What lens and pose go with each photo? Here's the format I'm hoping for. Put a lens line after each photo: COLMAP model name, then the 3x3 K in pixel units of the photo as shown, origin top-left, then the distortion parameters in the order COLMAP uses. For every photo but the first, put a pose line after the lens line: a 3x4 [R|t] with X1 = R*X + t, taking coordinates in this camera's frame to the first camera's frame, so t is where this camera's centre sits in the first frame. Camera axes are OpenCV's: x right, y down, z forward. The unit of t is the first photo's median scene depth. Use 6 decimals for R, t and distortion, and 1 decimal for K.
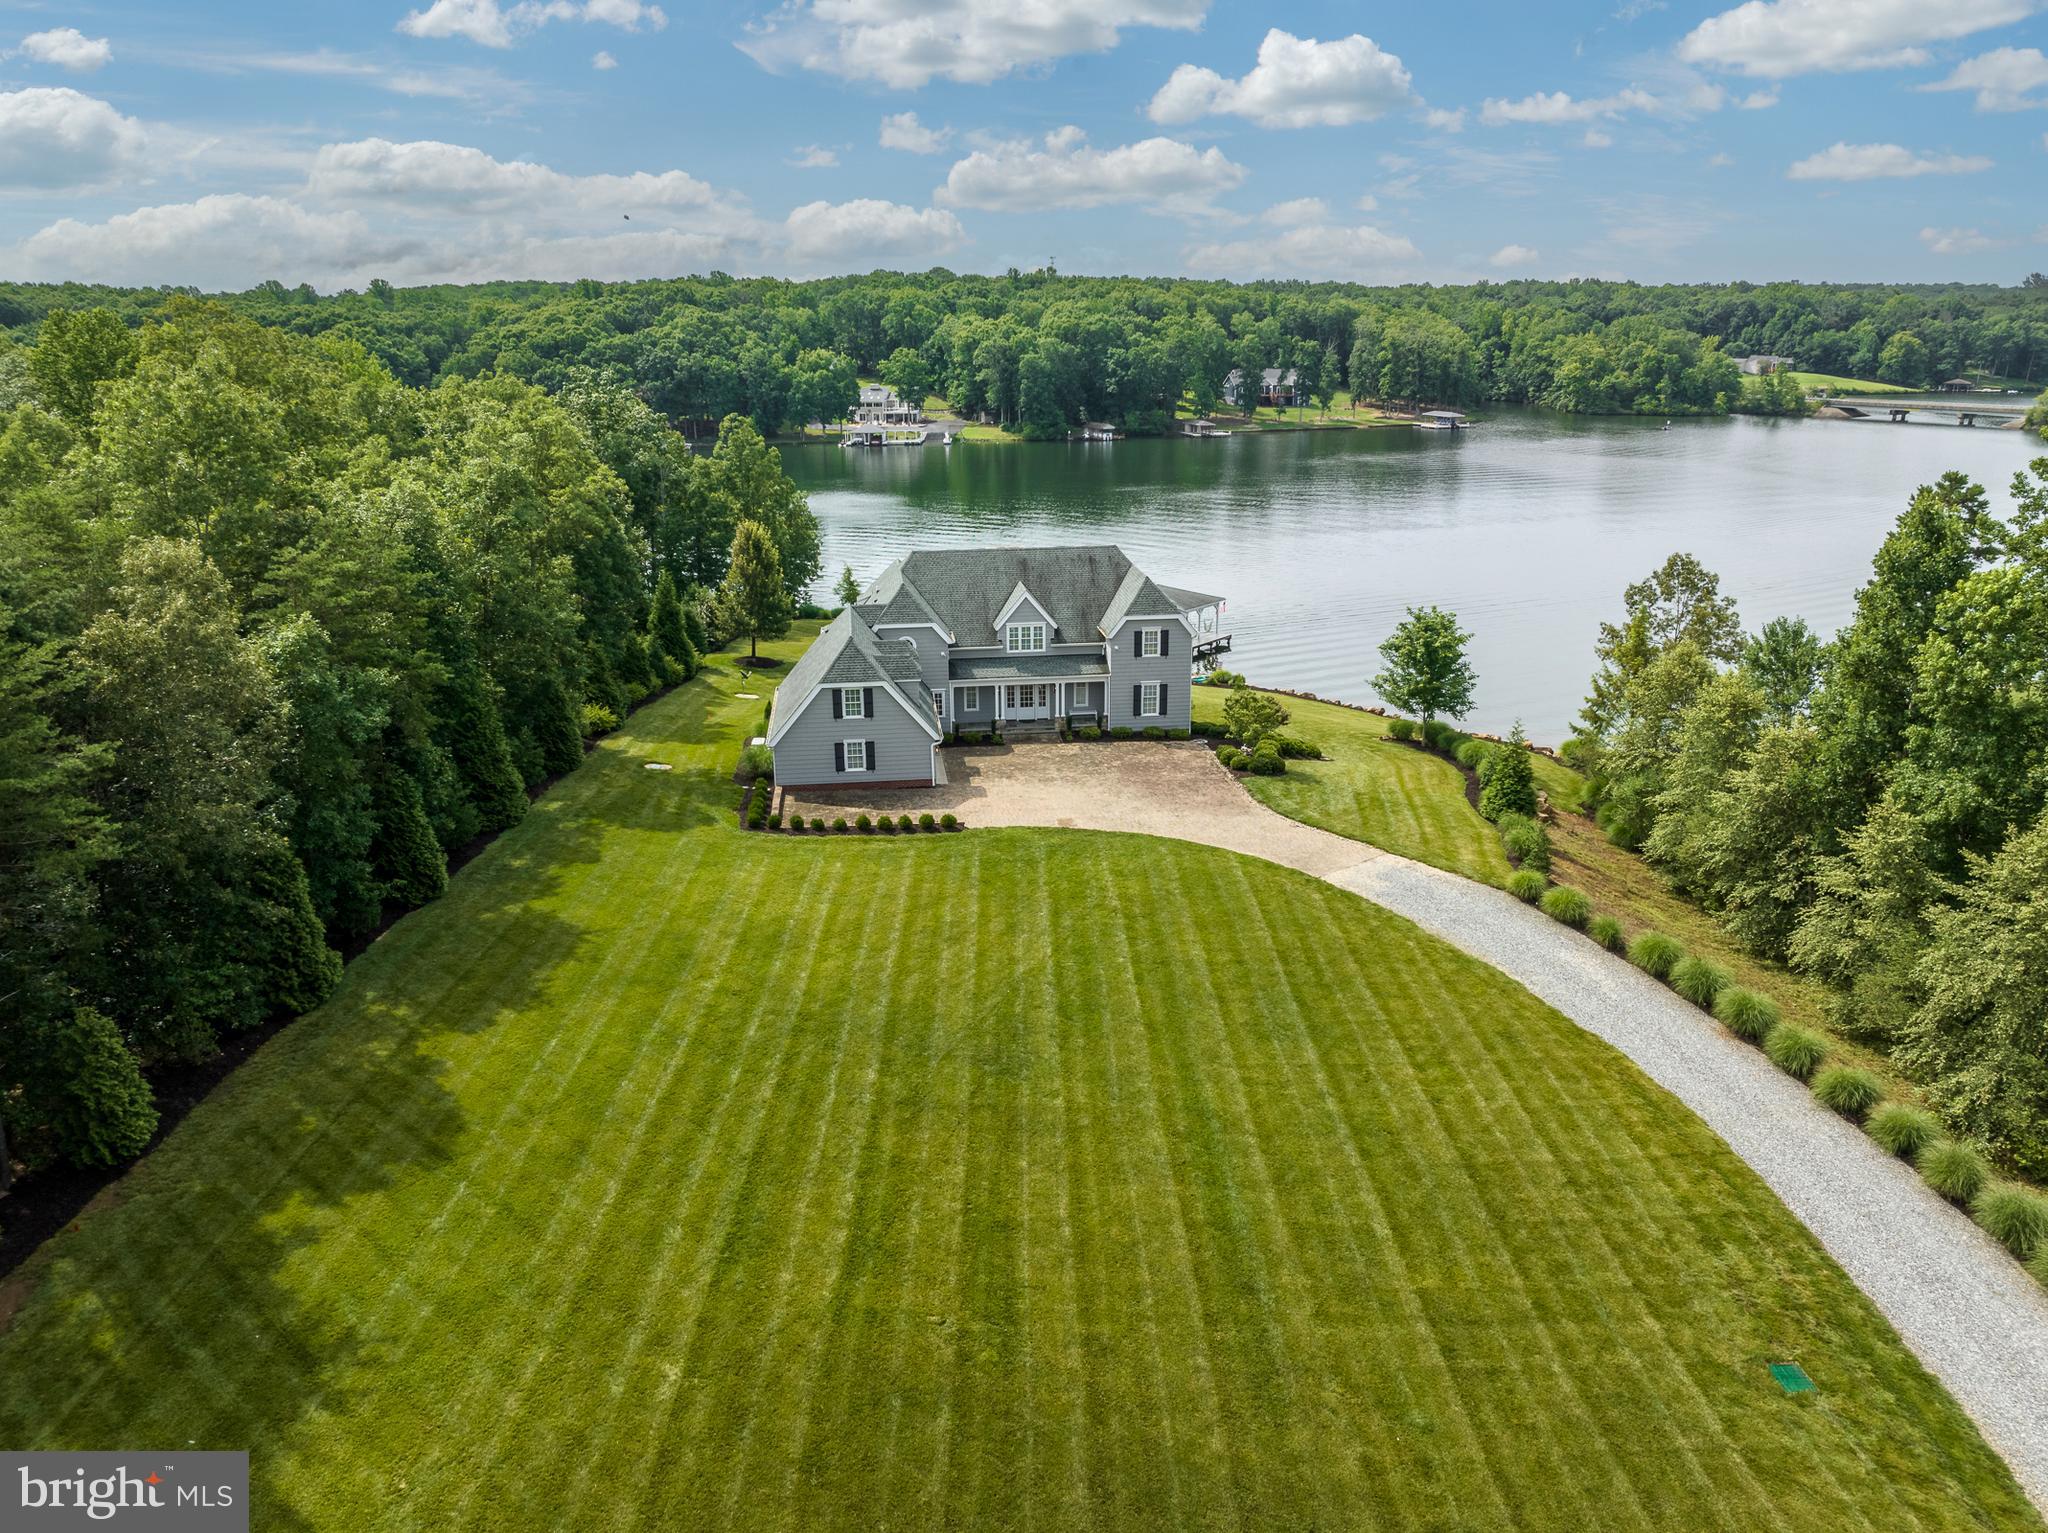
lens RADIAL K [[1450.8, 0, 1019.6], [0, 1450.8, 761.8], [0, 0, 1]] dist [-0.036197, -0.004567]
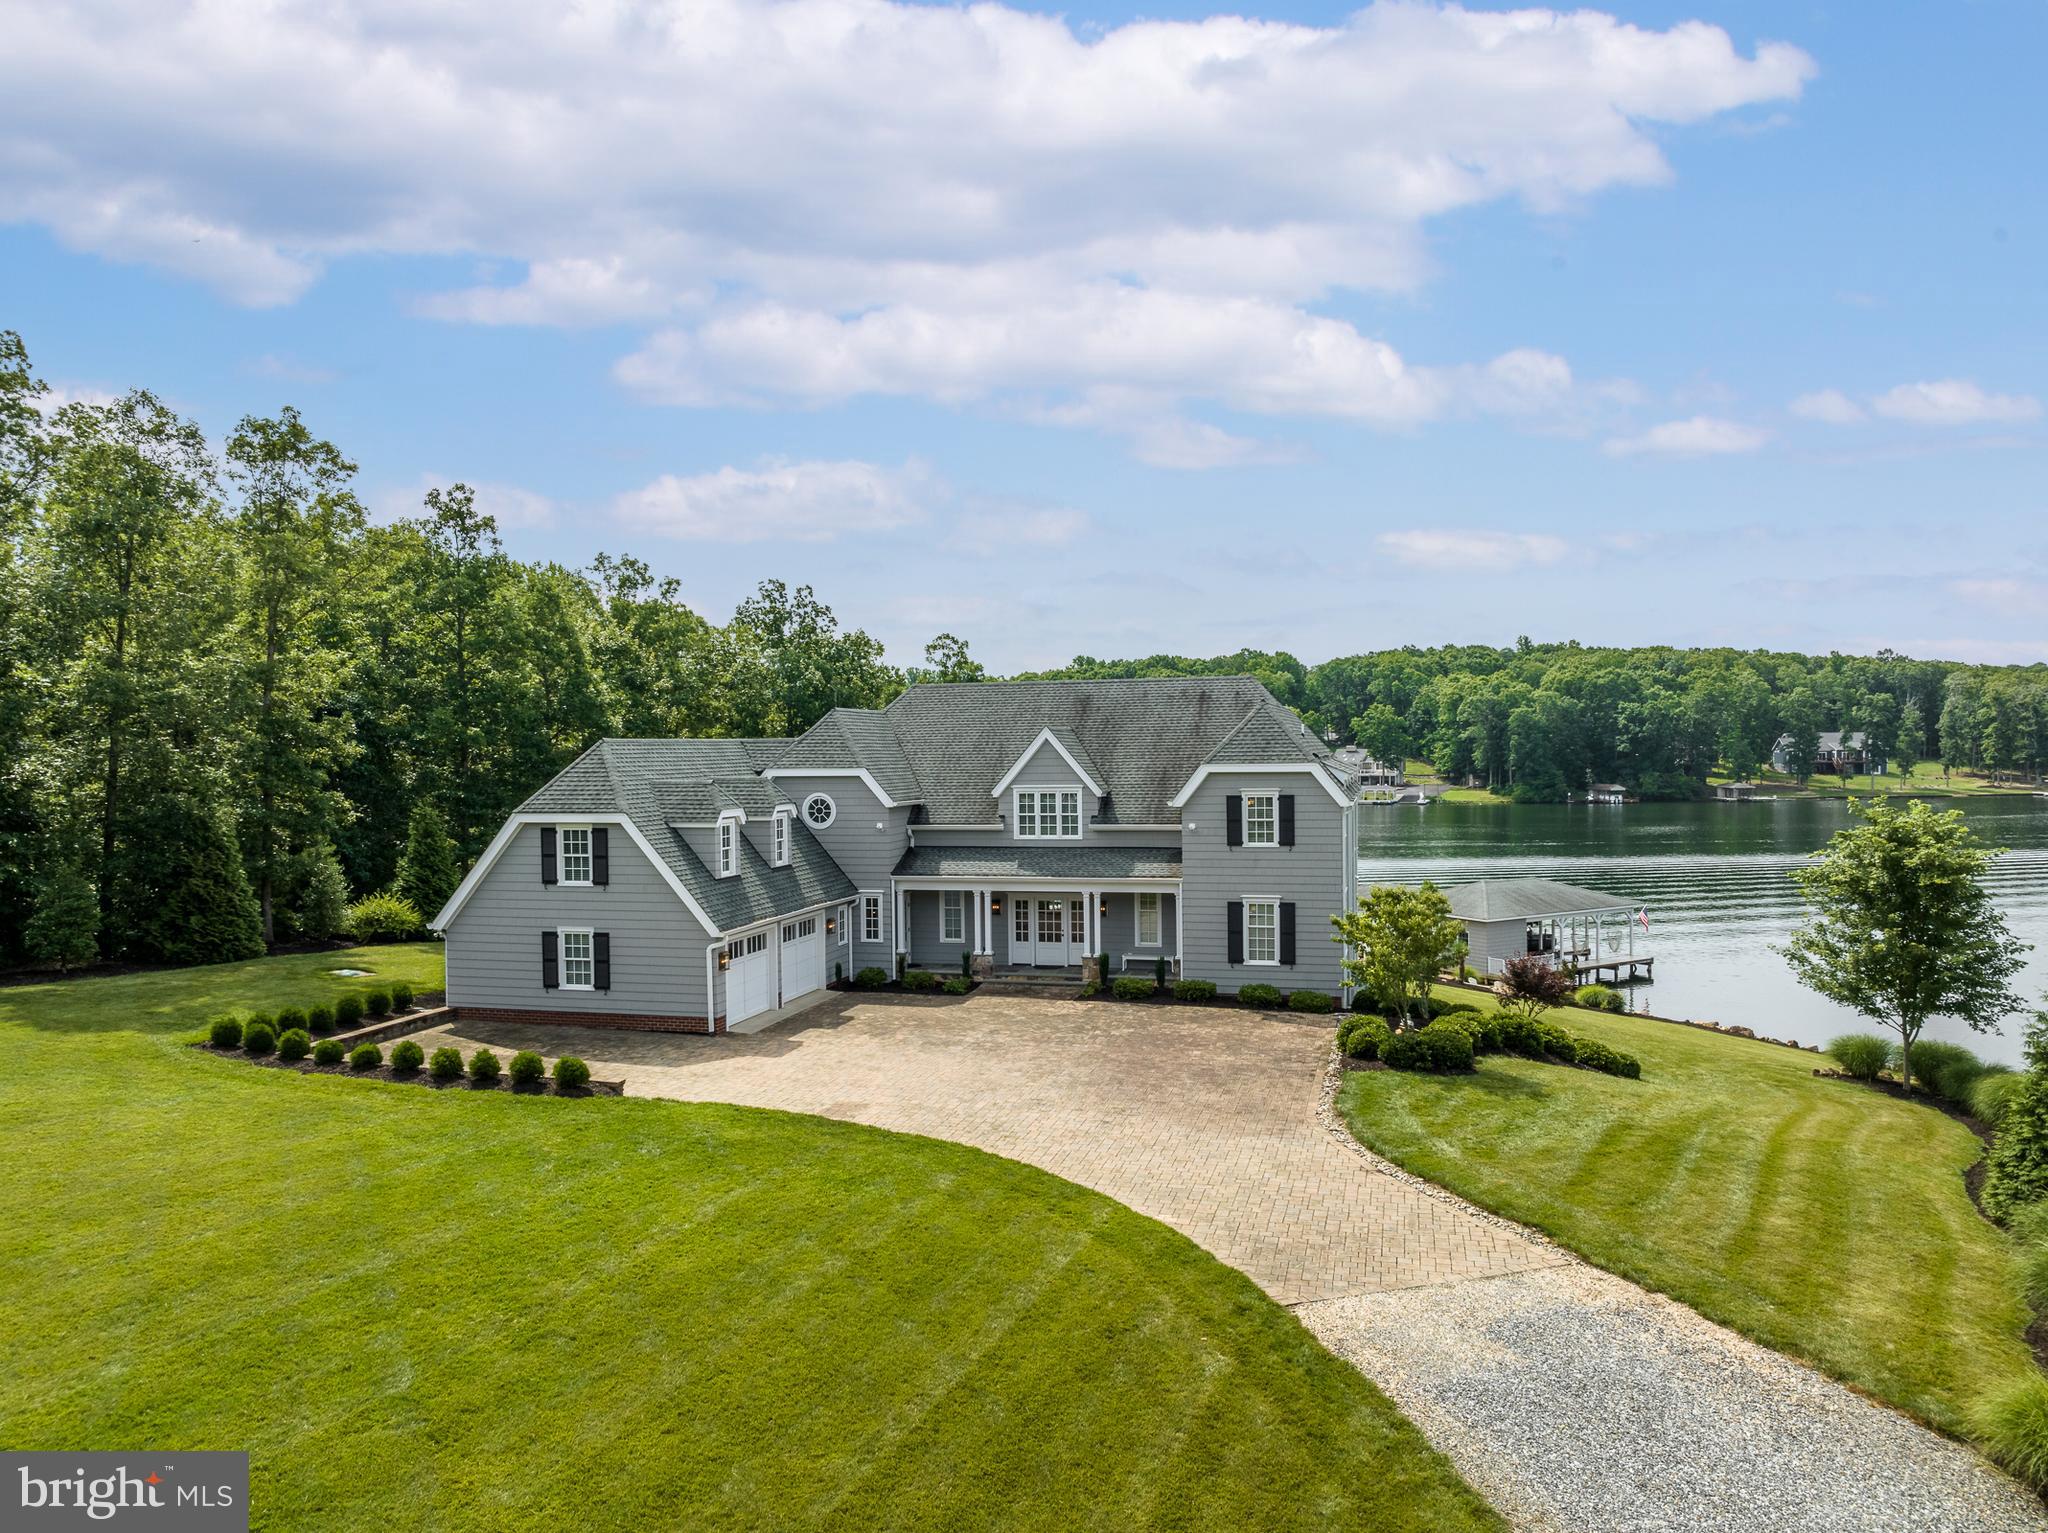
lens RADIAL K [[1443.4, 0, 1027.6], [0, 1443.4, 768.2], [0, 0, 1]] dist [-0.032971, -0.010739]
pose [[0.931227, 0.002180, -0.364433, 0.045548], [-0.102093, 0.961503, -0.255124, 0.009070], [0.349847, 0.274784, 0.895601, 0.114785]]
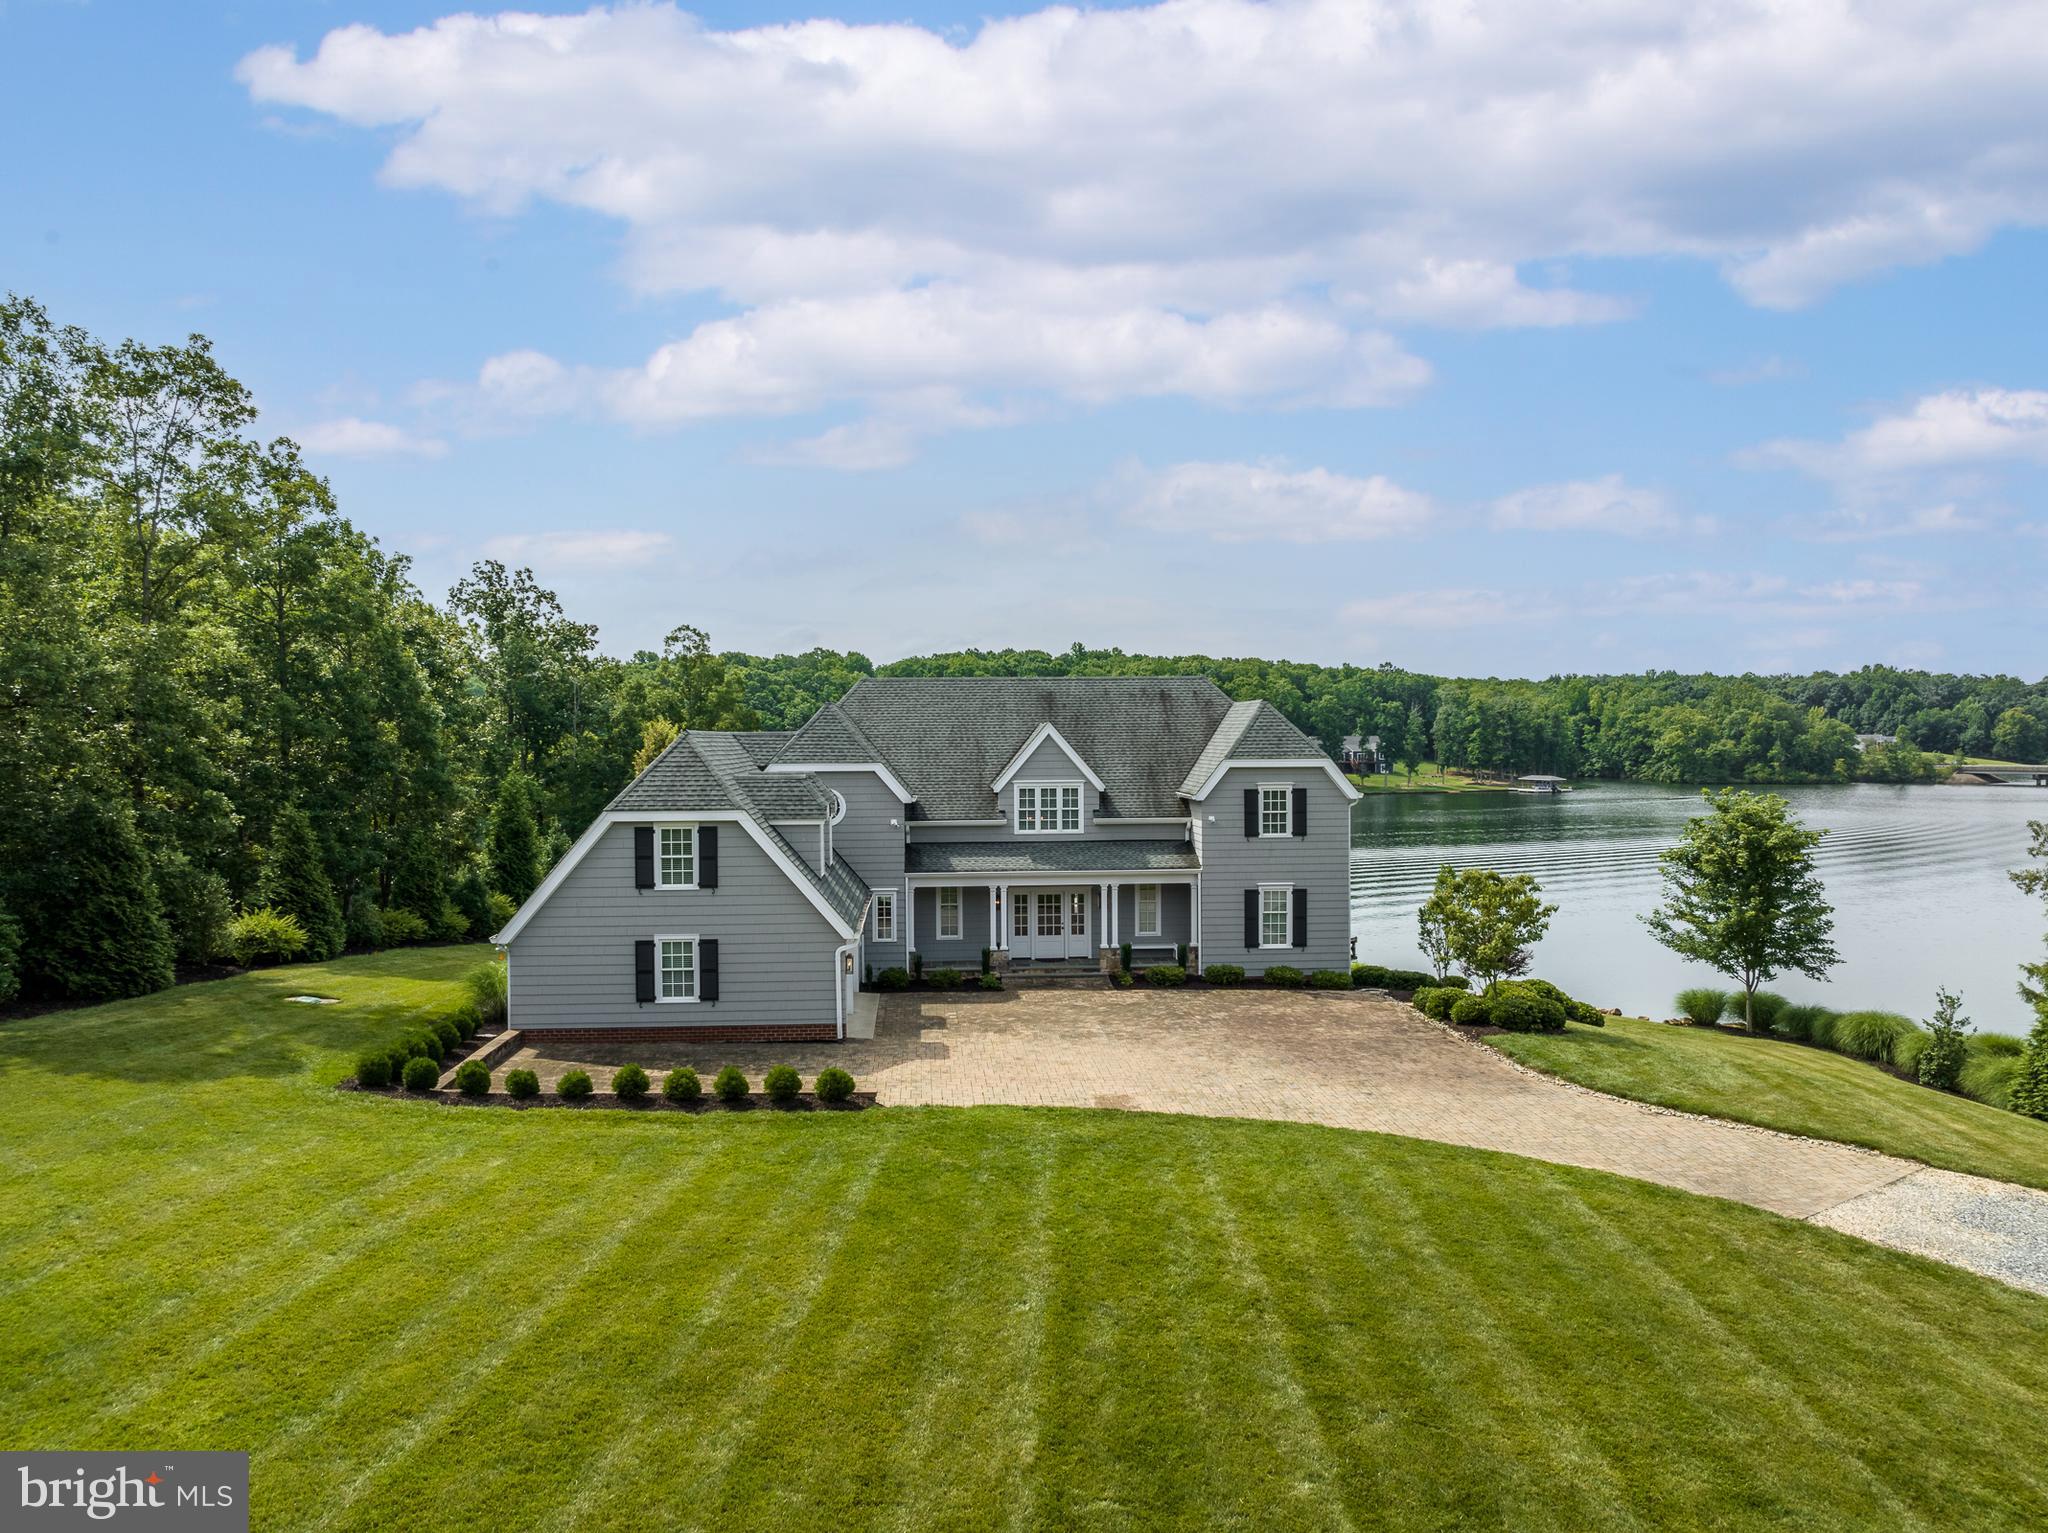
lens RADIAL K [[1450.8, 0, 1019.6], [0, 1450.8, 761.8], [0, 0, 1]] dist [-0.036197, -0.004567]
pose [[0.998849, 0.002455, -0.047908, 0.004598], [-0.015726, 0.960260, -0.278663, 0.012357], [0.045320, 0.279096, 0.959193, 0.105173]]
